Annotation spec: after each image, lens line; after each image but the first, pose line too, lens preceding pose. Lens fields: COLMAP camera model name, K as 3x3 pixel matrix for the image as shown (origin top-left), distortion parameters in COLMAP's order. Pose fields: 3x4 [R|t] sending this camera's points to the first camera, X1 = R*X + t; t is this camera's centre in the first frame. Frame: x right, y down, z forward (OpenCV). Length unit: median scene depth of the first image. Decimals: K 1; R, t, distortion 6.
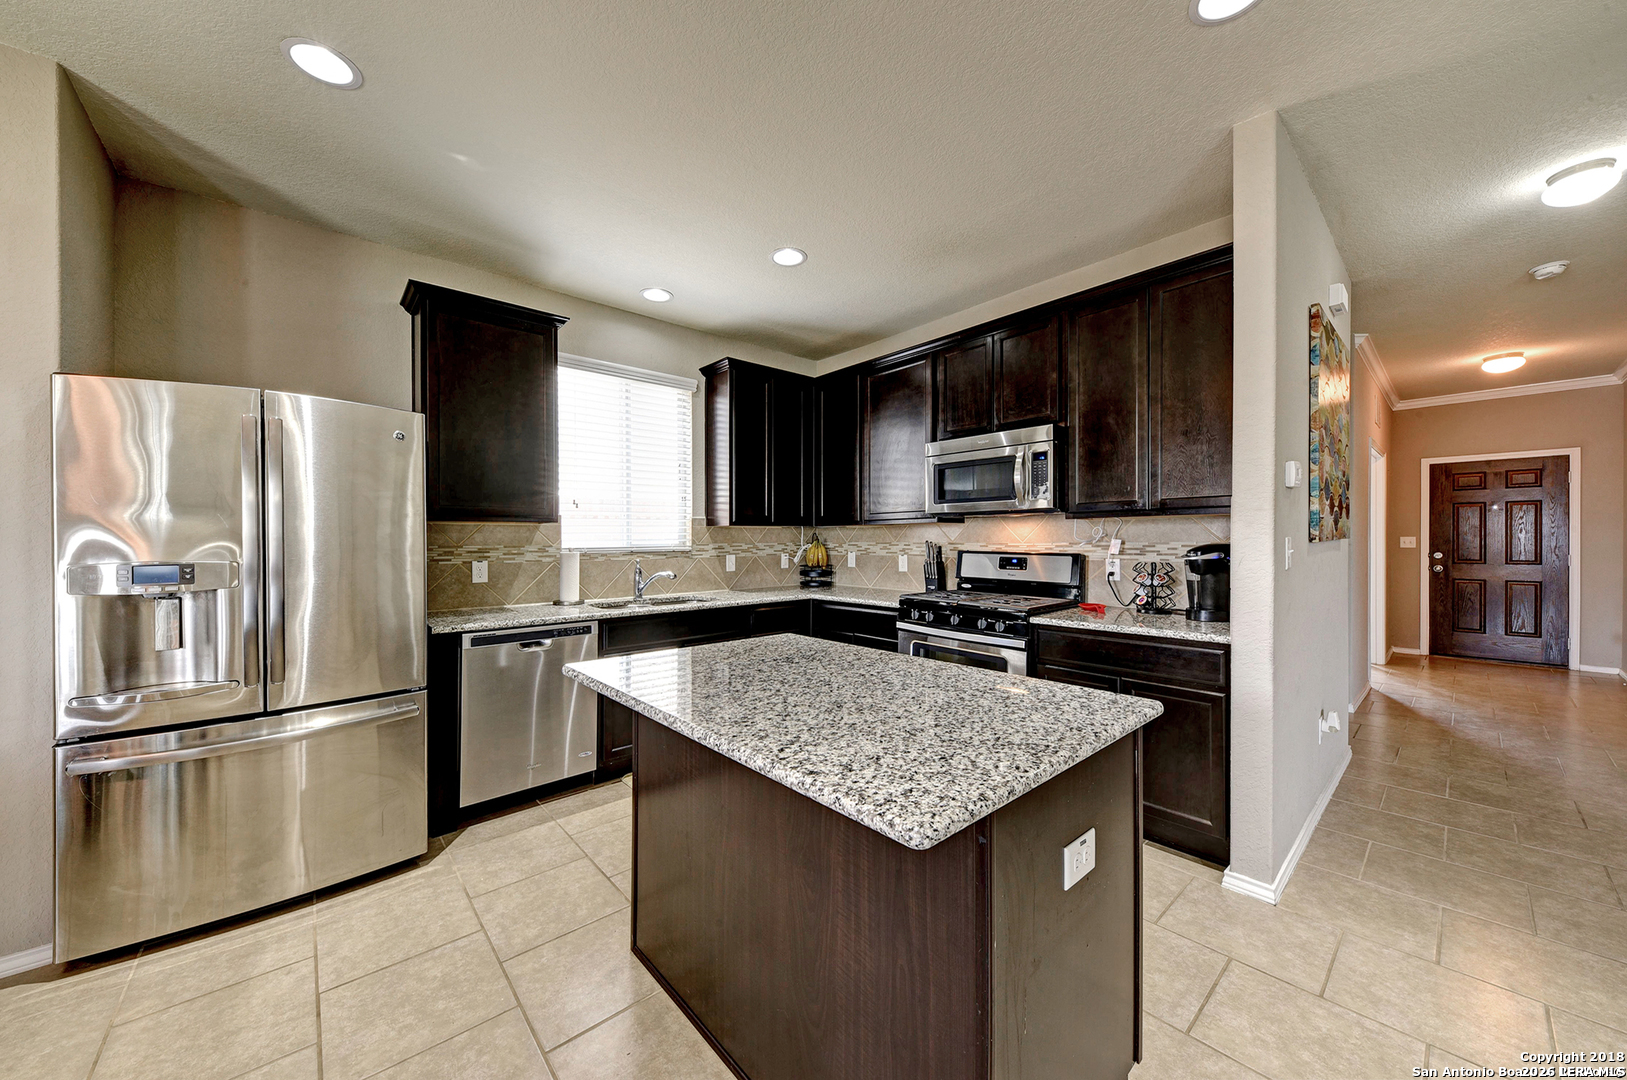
lens RADIAL K [[573.2, 0, 798.9], [0, 573.2, 553.6], [0, 0, 1]] dist [0.000338, -0.002732]
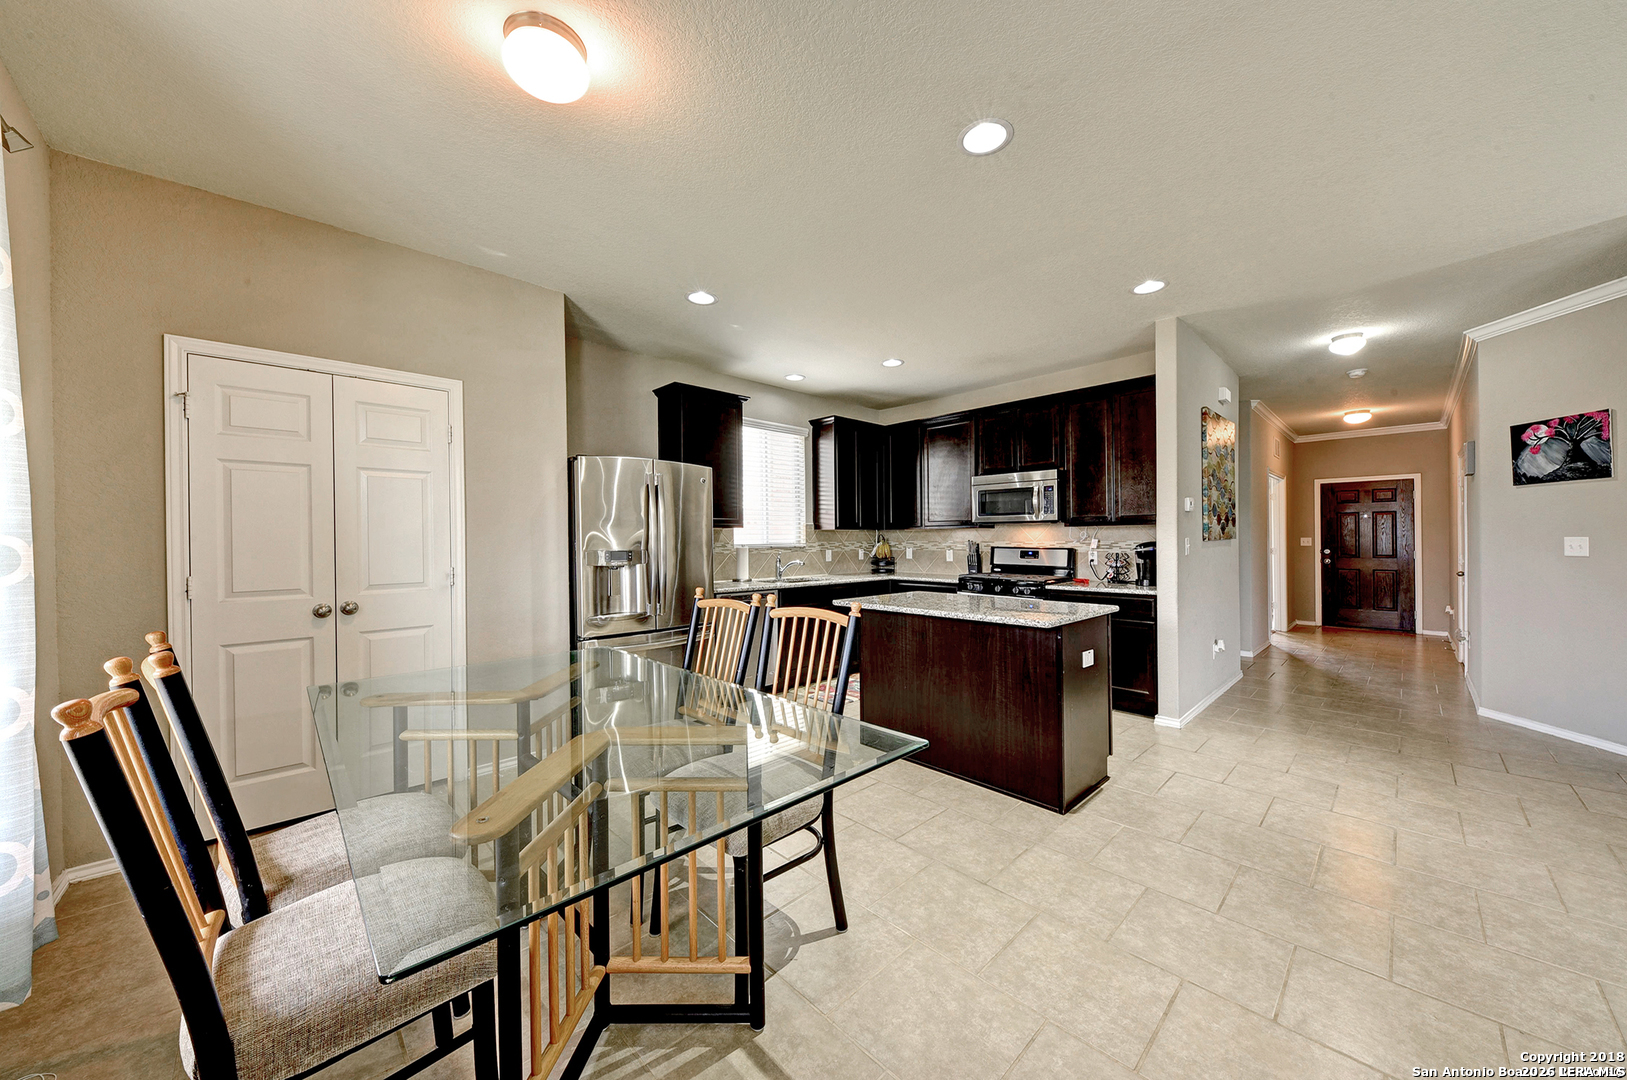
lens RADIAL K [[564.3, 0, 798.7], [0, 564.3, 543.2], [0, 0, 1]] dist [0.000058, -0.000099]
pose [[0.999416, 0.000841, 0.034164, -0.298258], [-0.000217, 0.999833, -0.018267, 0.013927], [-0.034174, 0.018249, 0.999249, -0.500076]]
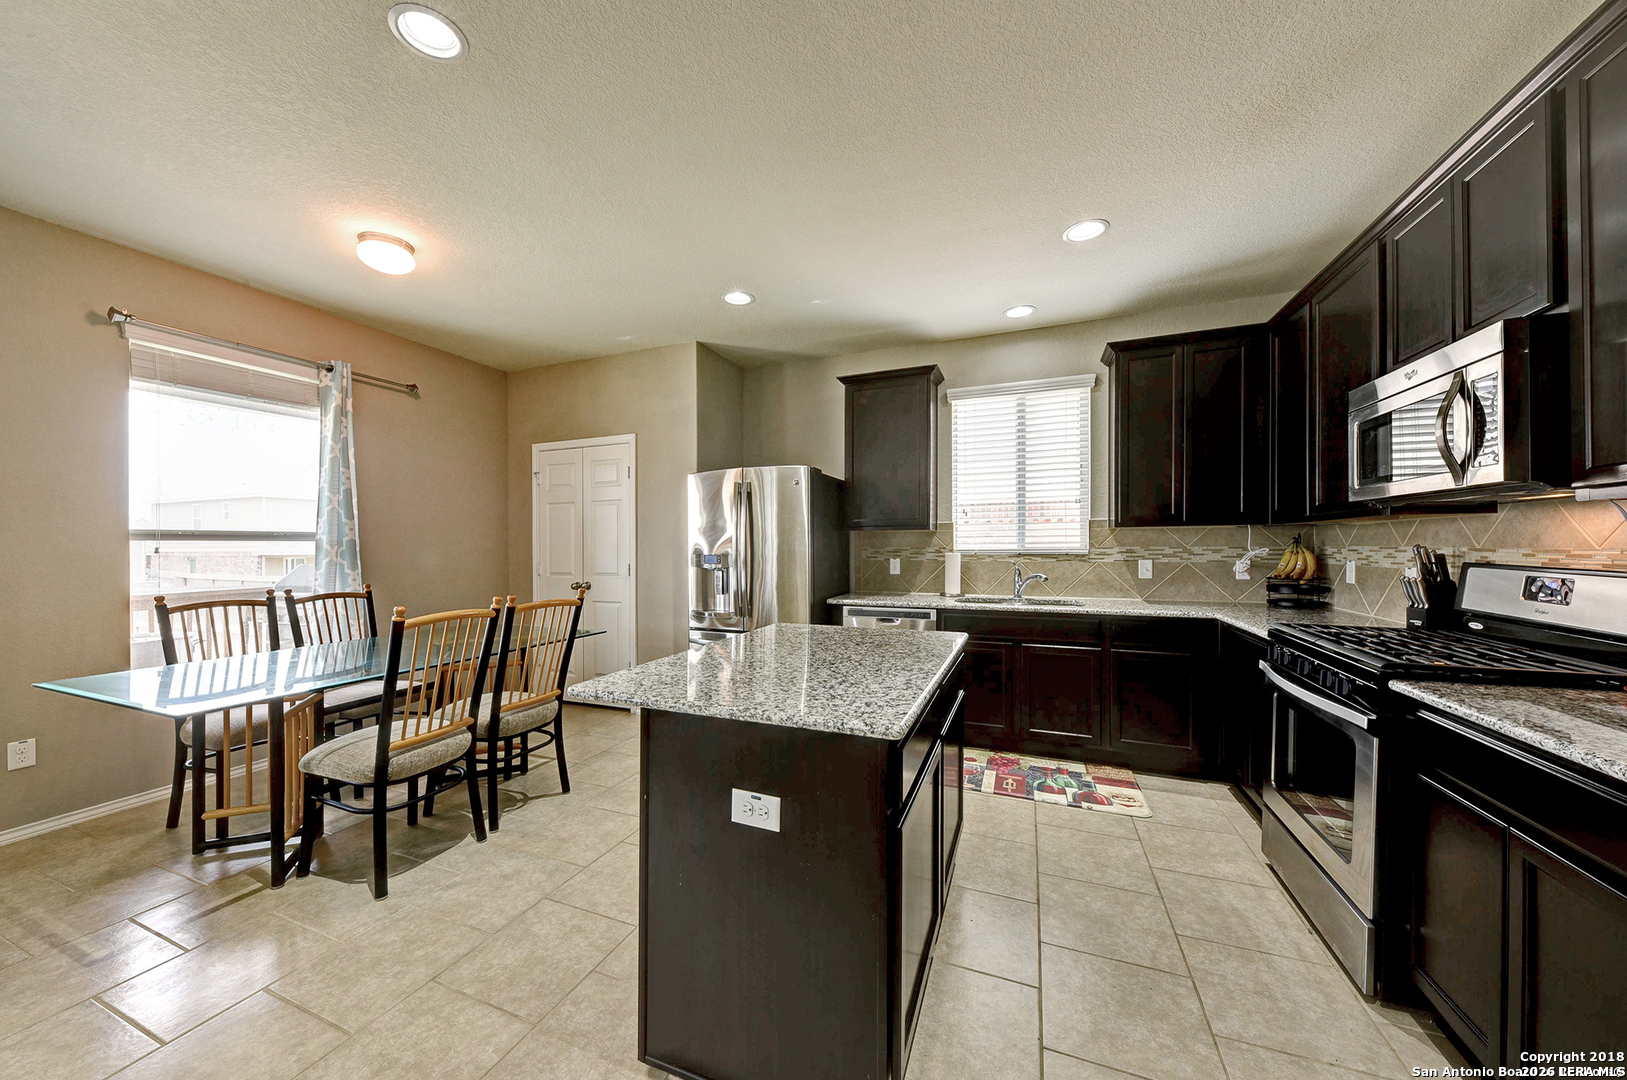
lens RADIAL K [[564.3, 0, 798.7], [0, 564.3, 543.2], [0, 0, 1]] dist [0.000058, -0.000099]
pose [[0.447825, 0.001548, -0.894120, 0.509751], [-0.019772, 0.999771, -0.008171, -0.007056], [0.893902, 0.021337, 0.447754, 0.175760]]
